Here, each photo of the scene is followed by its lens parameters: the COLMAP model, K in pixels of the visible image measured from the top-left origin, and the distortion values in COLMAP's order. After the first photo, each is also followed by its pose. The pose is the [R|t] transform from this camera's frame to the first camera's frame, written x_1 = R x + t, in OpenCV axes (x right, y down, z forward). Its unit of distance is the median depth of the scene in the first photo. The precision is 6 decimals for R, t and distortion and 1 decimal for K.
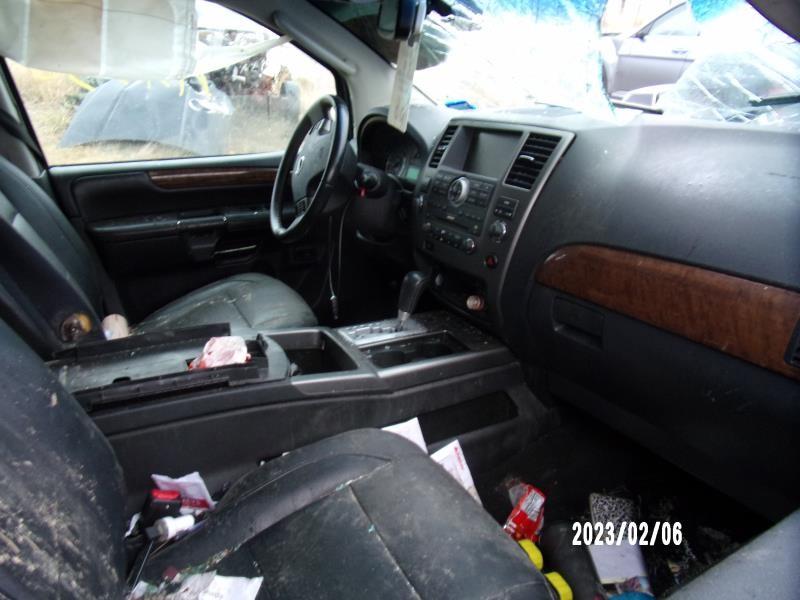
lens RADIAL K [[604.0, 0, 400.0], [0, 604.0, 300.0], [0, 0, 1]] dist [0.034196, -0.087151]
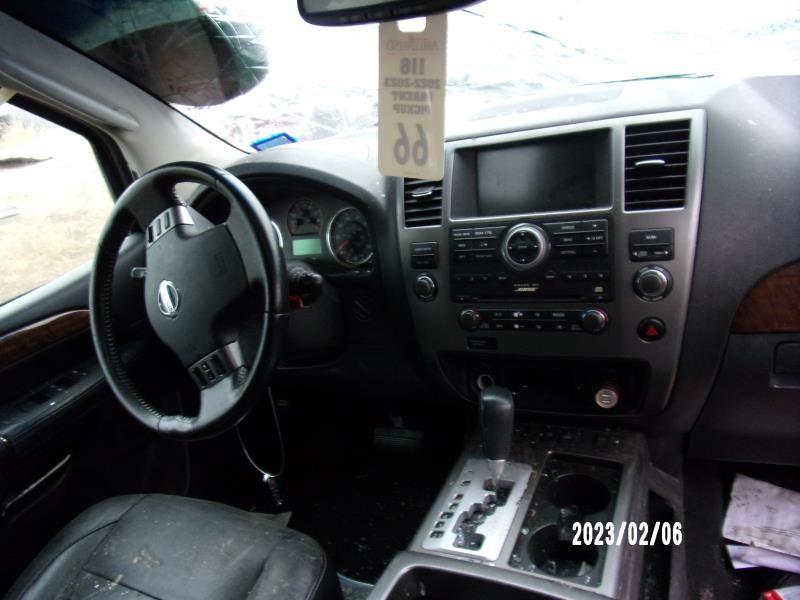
lens RADIAL K [[604.0, 0, 400.0], [0, 604.0, 300.0], [0, 0, 1]] dist [0.034196, -0.087151]
pose [[0.794014, -0.359041, 0.490541, -0.306693], [0.378915, 0.923320, 0.062474, -0.200172], [-0.475358, 0.136268, 0.869176, 0.486030]]
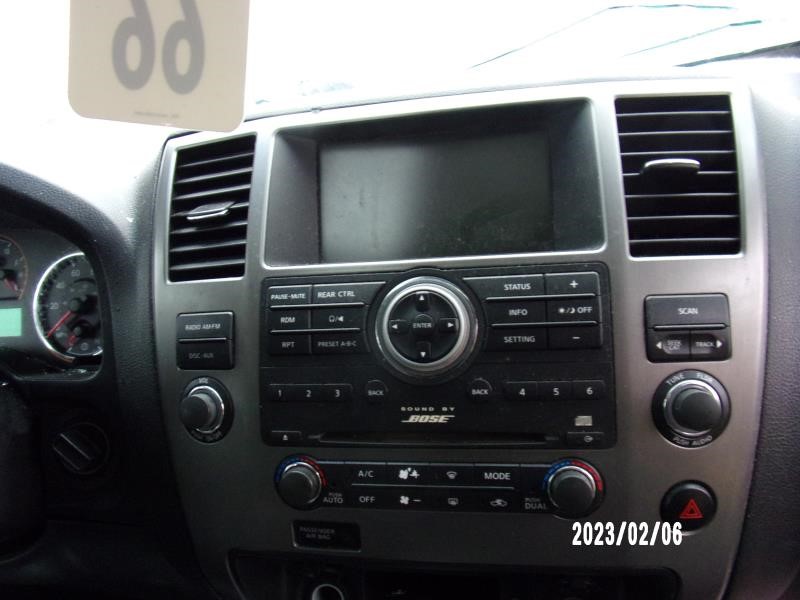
lens RADIAL K [[604.0, 0, 400.0], [0, 604.0, 300.0], [0, 0, 1]] dist [0.034196, -0.087151]
pose [[0.616211, -0.246214, 0.748106, -0.116145], [0.345207, 0.938208, 0.024434, -0.187024], [-0.707895, 0.243195, 0.663129, 0.750552]]
